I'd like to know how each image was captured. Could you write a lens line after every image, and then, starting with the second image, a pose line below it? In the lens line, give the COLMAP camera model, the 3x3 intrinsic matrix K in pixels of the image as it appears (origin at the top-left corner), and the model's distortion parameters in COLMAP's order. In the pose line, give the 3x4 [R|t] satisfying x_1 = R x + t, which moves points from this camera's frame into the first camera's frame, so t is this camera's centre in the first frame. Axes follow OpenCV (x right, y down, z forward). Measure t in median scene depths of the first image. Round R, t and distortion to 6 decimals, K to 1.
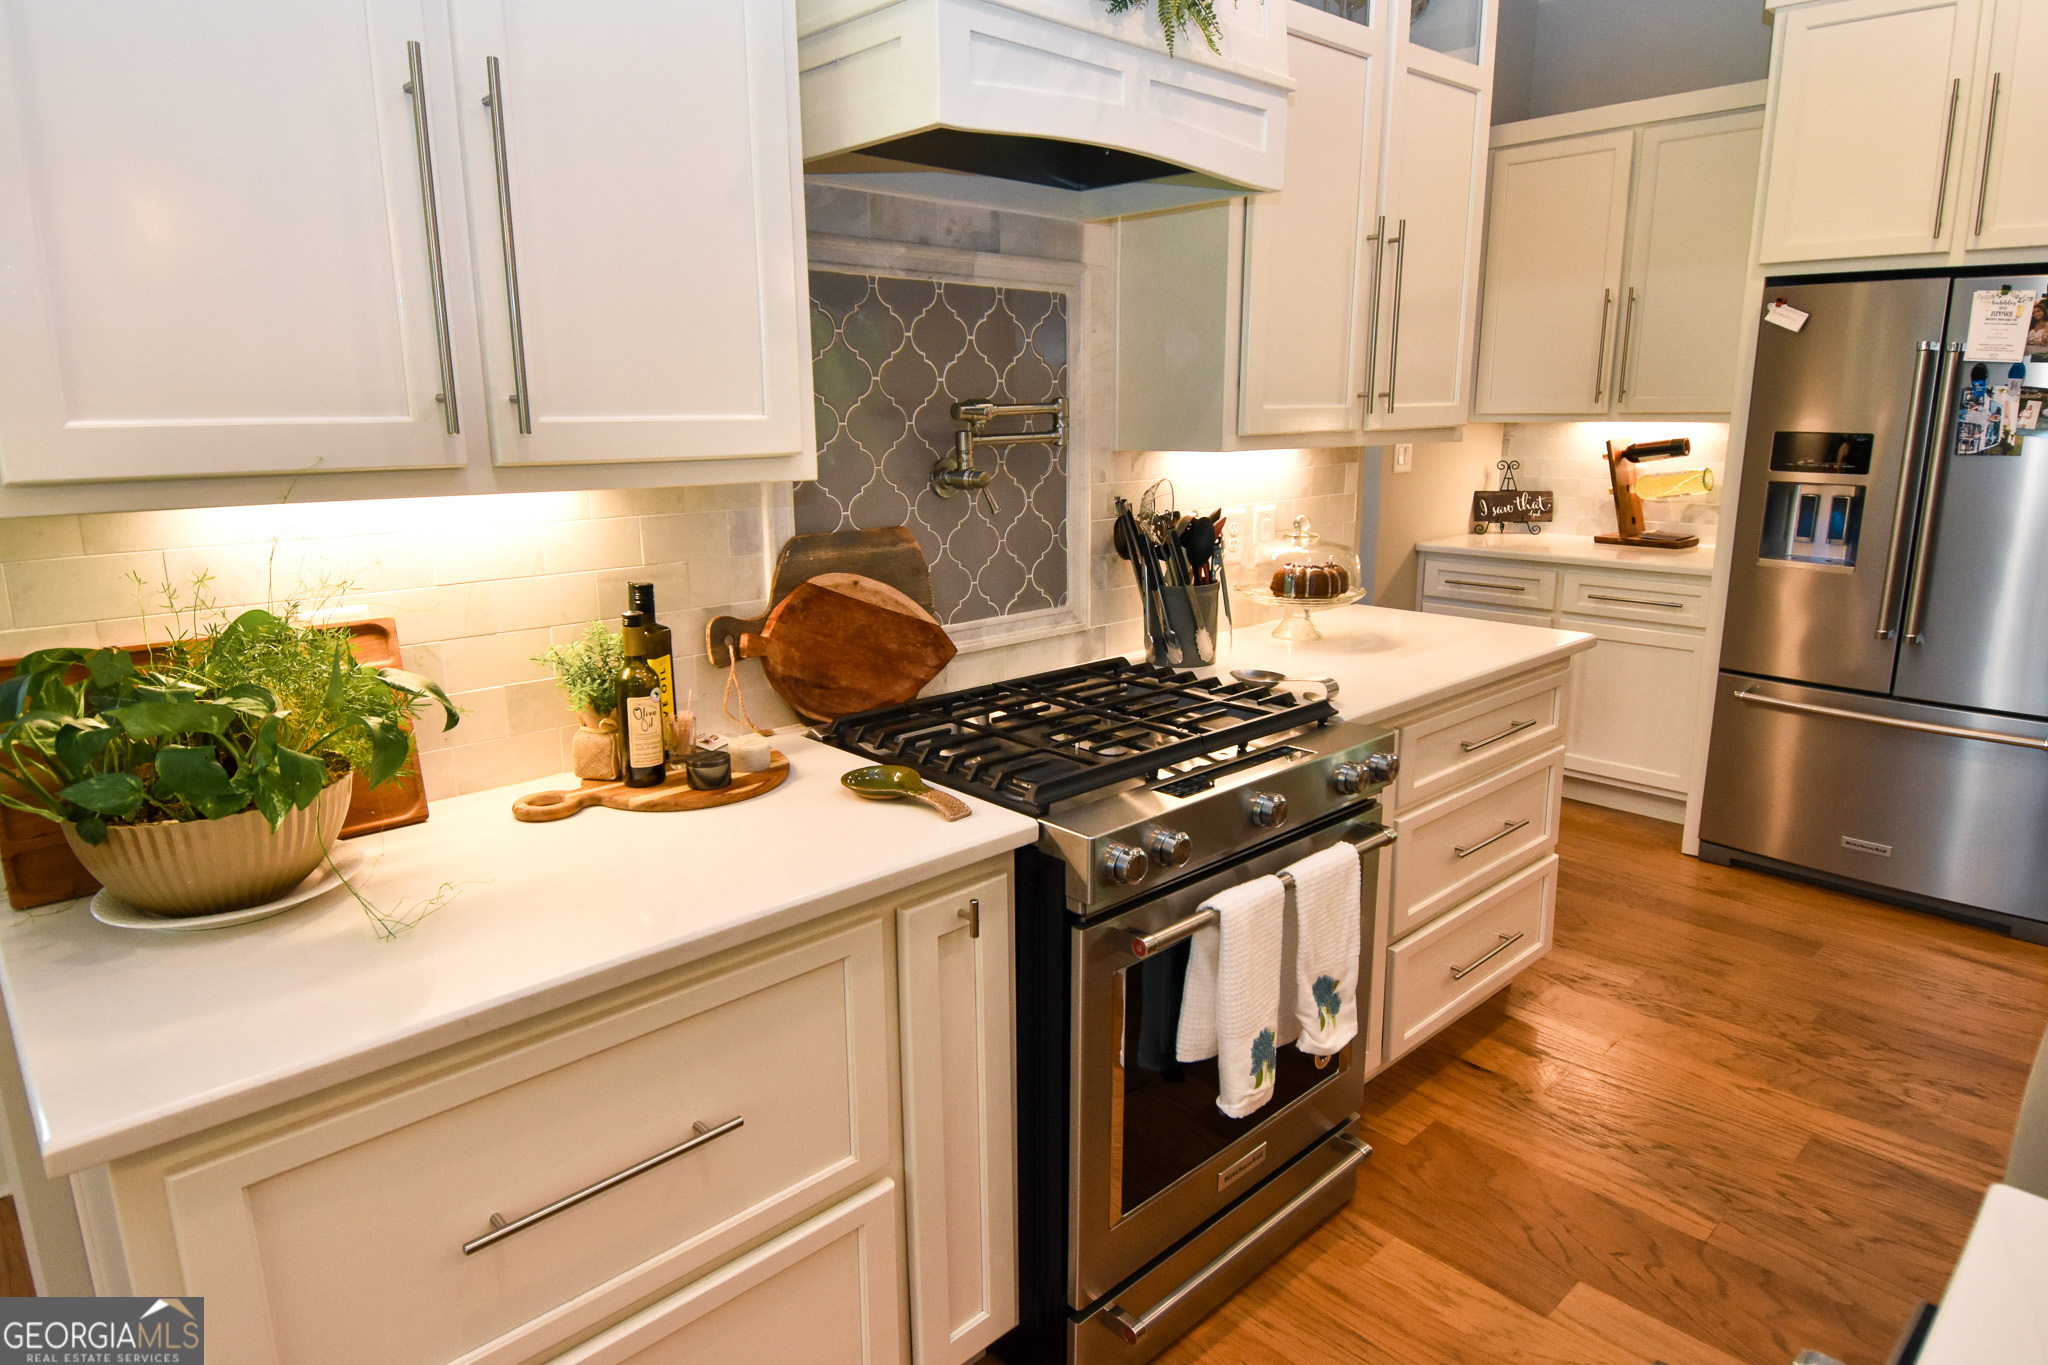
lens RADIAL K [[1205.5, 0, 1023.6], [0, 1205.5, 662.1], [0, 0, 1]] dist [0.071337, -0.092282]
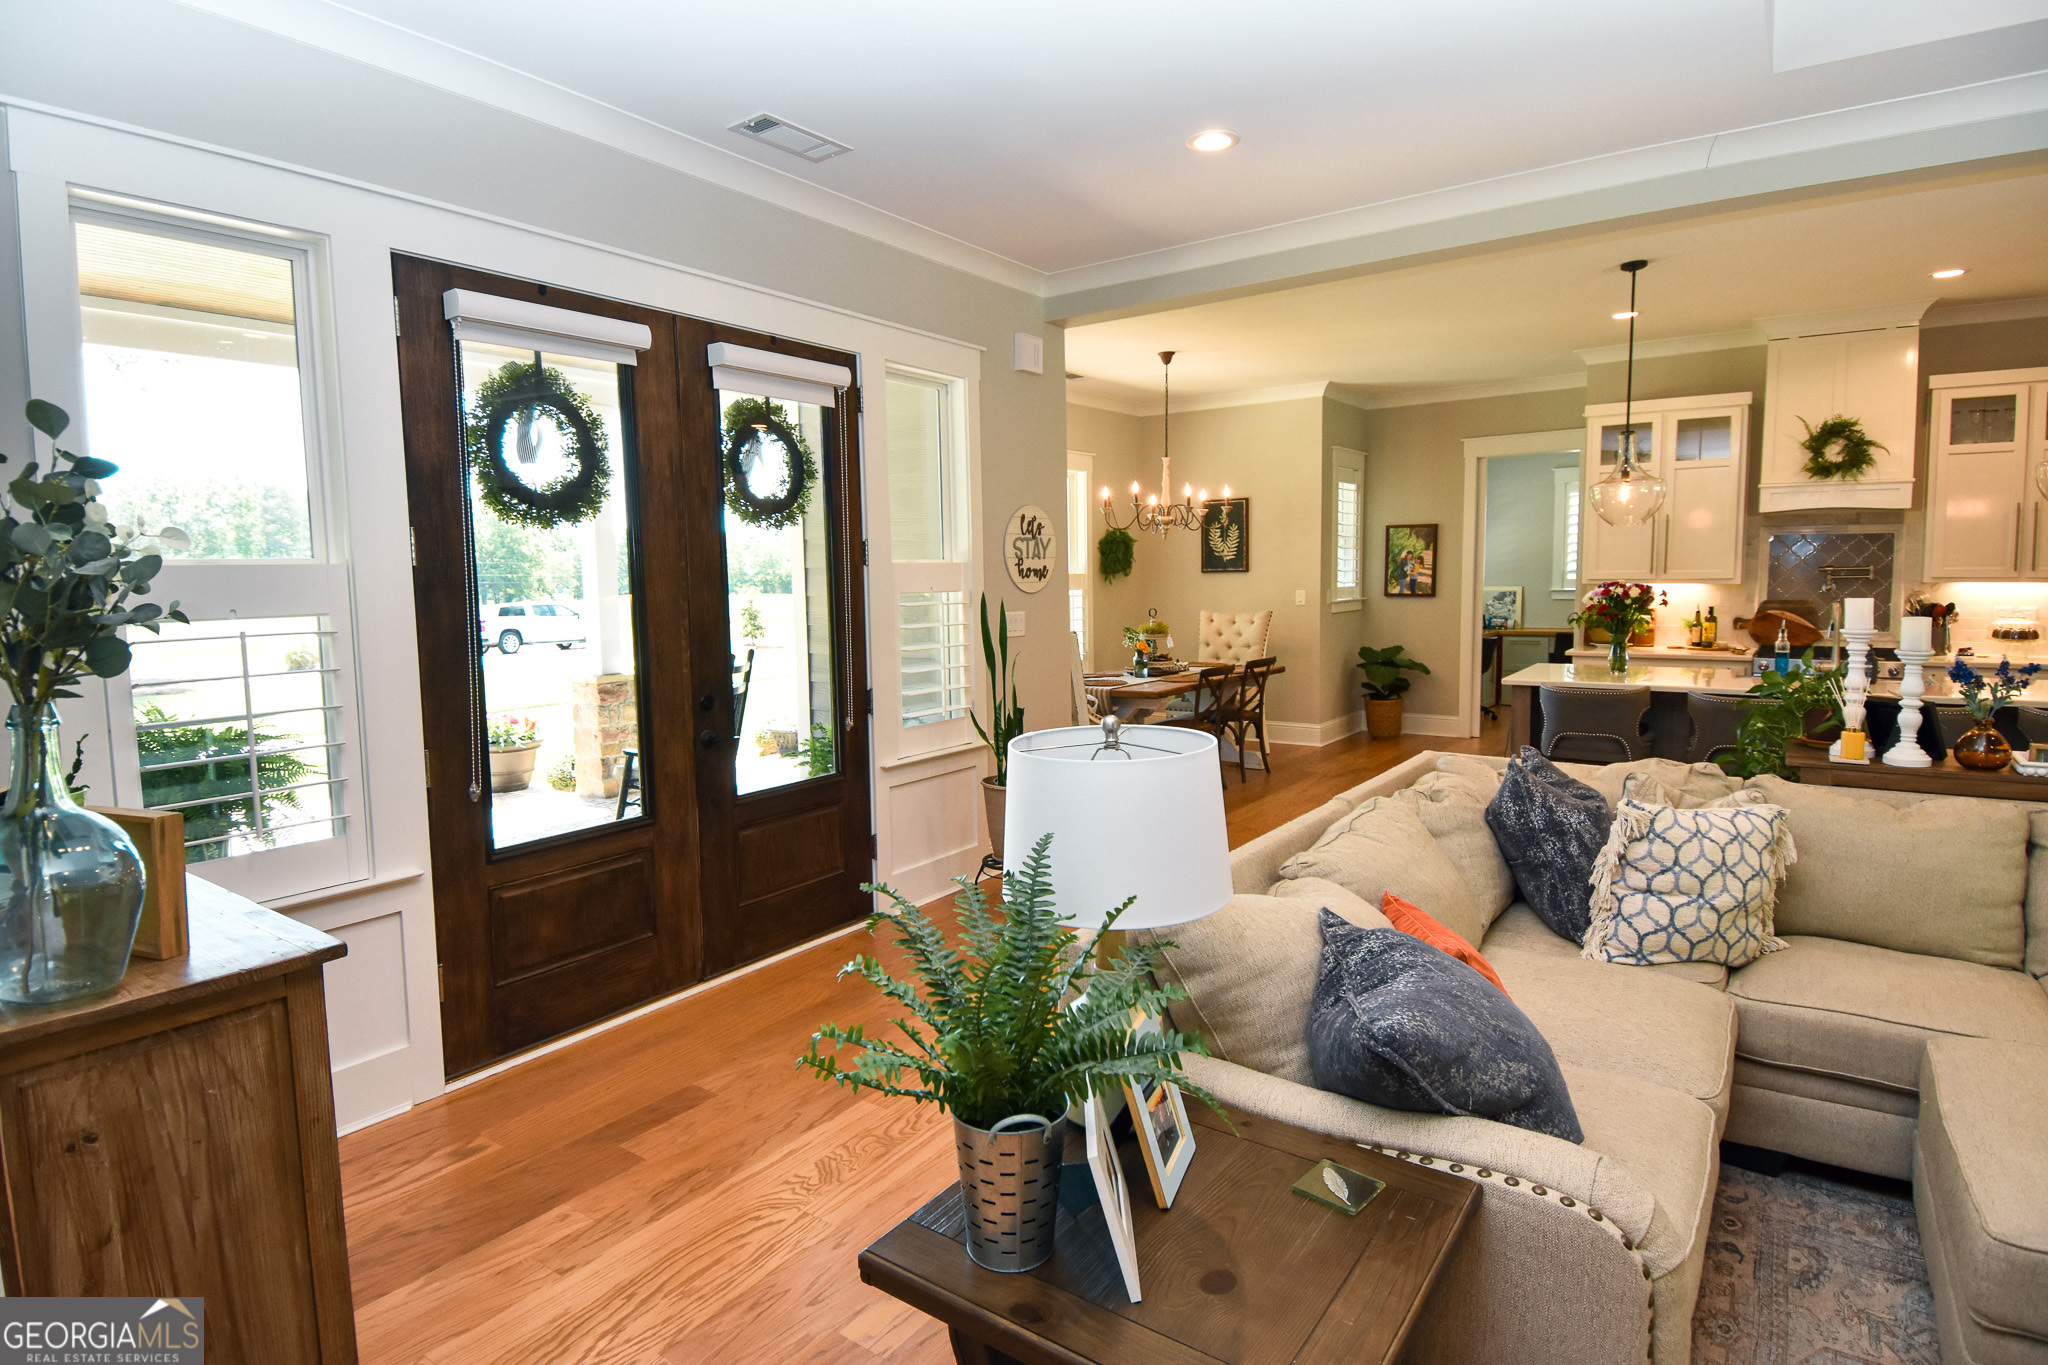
lens RADIAL K [[1114.5, 0, 1019.3], [0, 1114.5, 661.8], [0, 0, 1]] dist [0.062577, -0.068835]
pose [[0.208126, 0.083678, -0.974516, 2.776023], [-0.190729, 0.980680, 0.043473, 0.380121], [0.959326, 0.176820, 0.220065, -2.013849]]
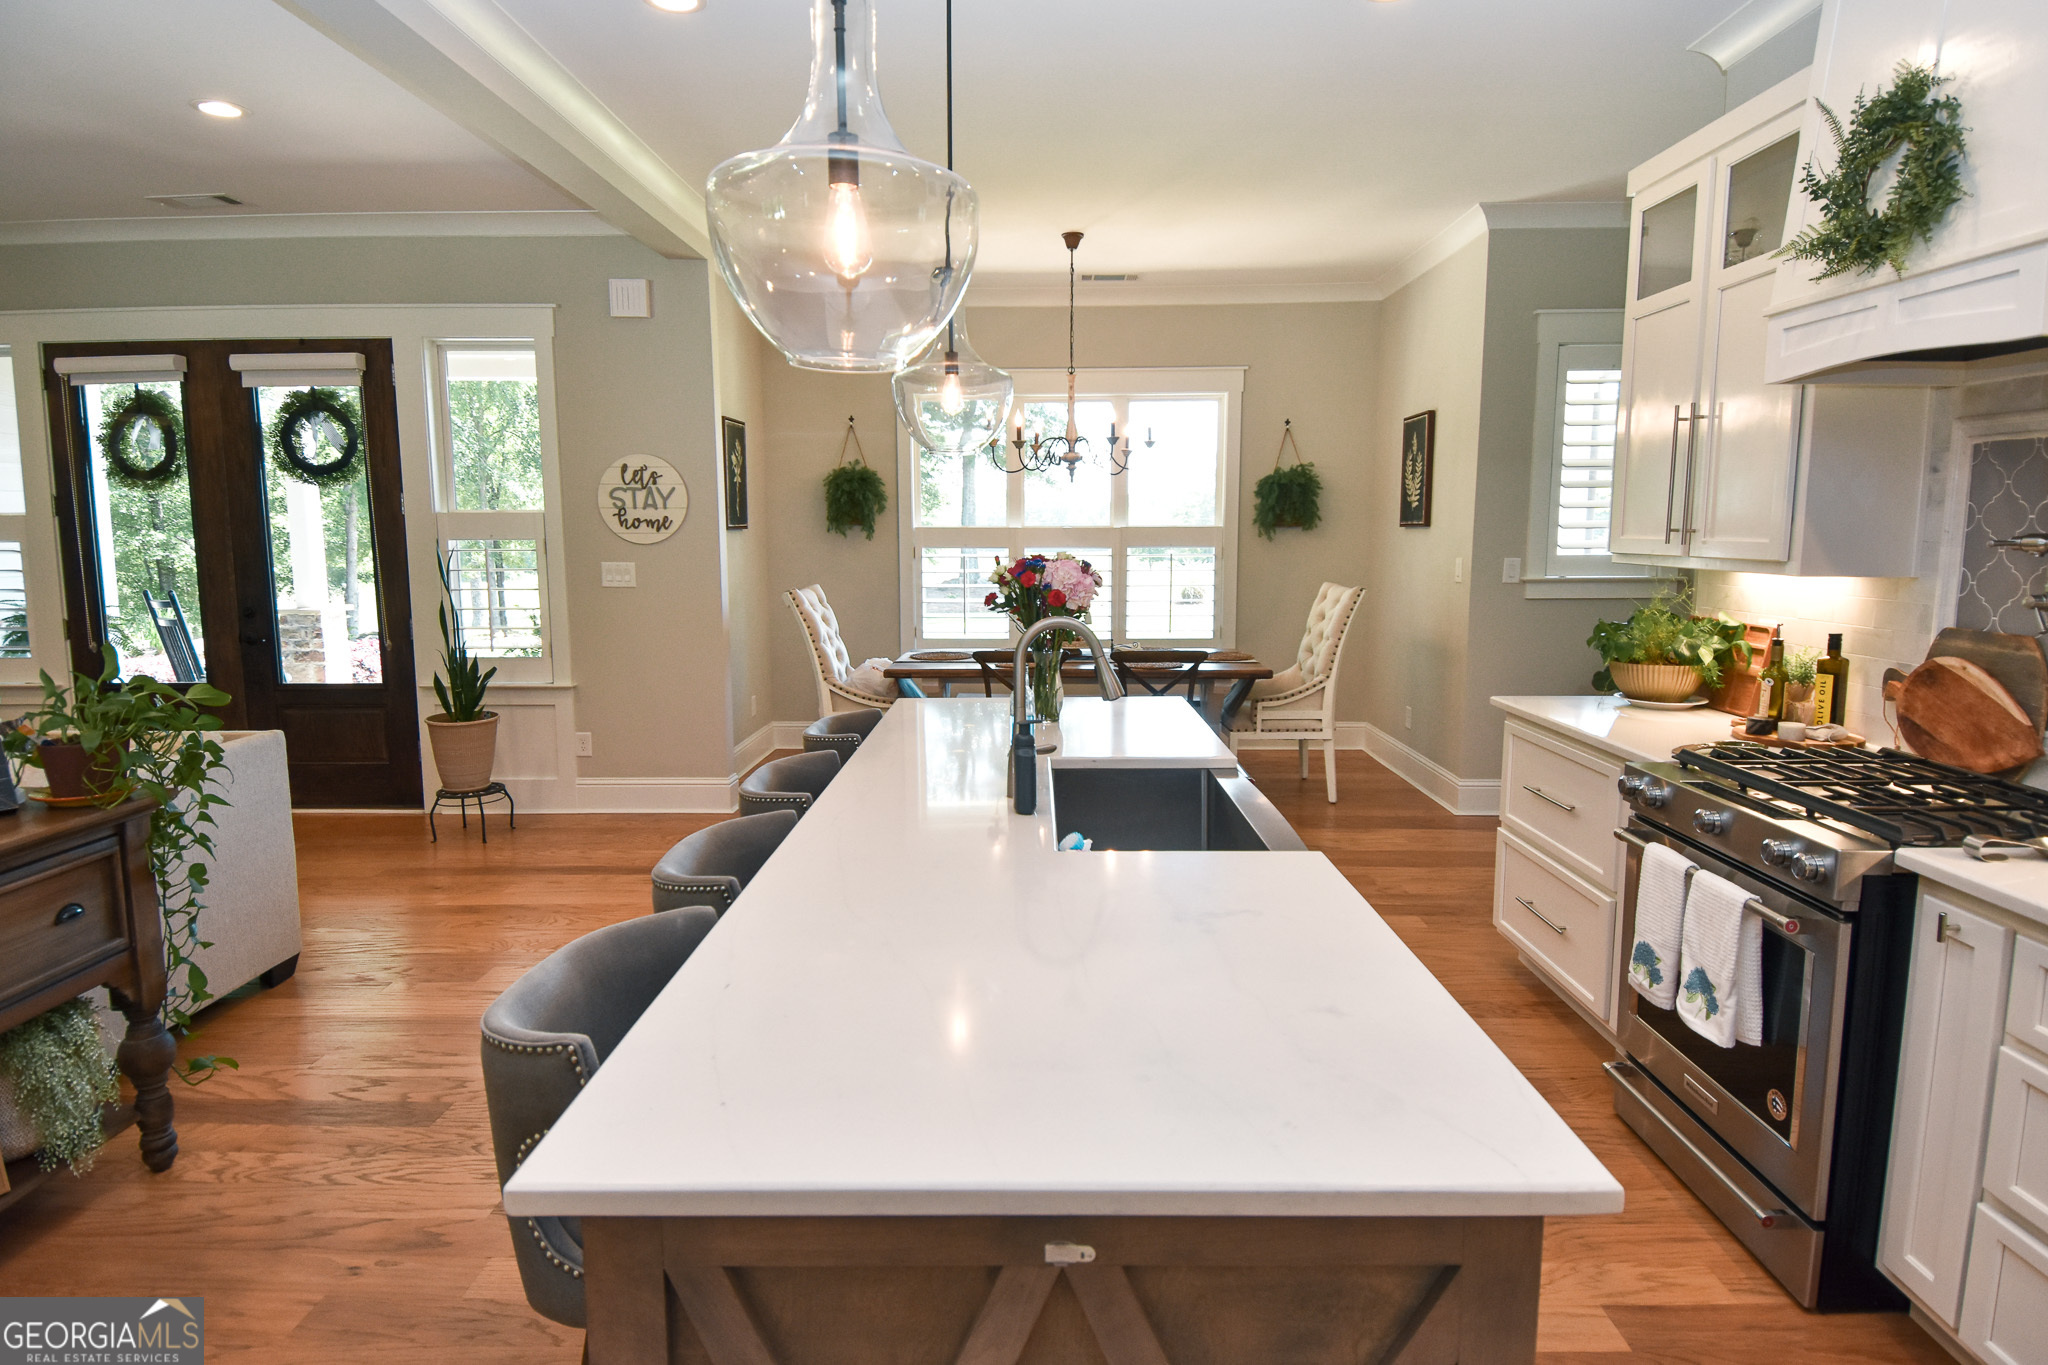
lens RADIAL K [[1114.5, 0, 1019.3], [0, 1114.5, 661.8], [0, 0, 1]] dist [0.062577, -0.068835]
pose [[-0.701470, 0.095793, -0.706231, 1.419989], [-0.140312, 0.952970, 0.268627, -0.252142], [0.698750, 0.287526, -0.655040, 1.057674]]
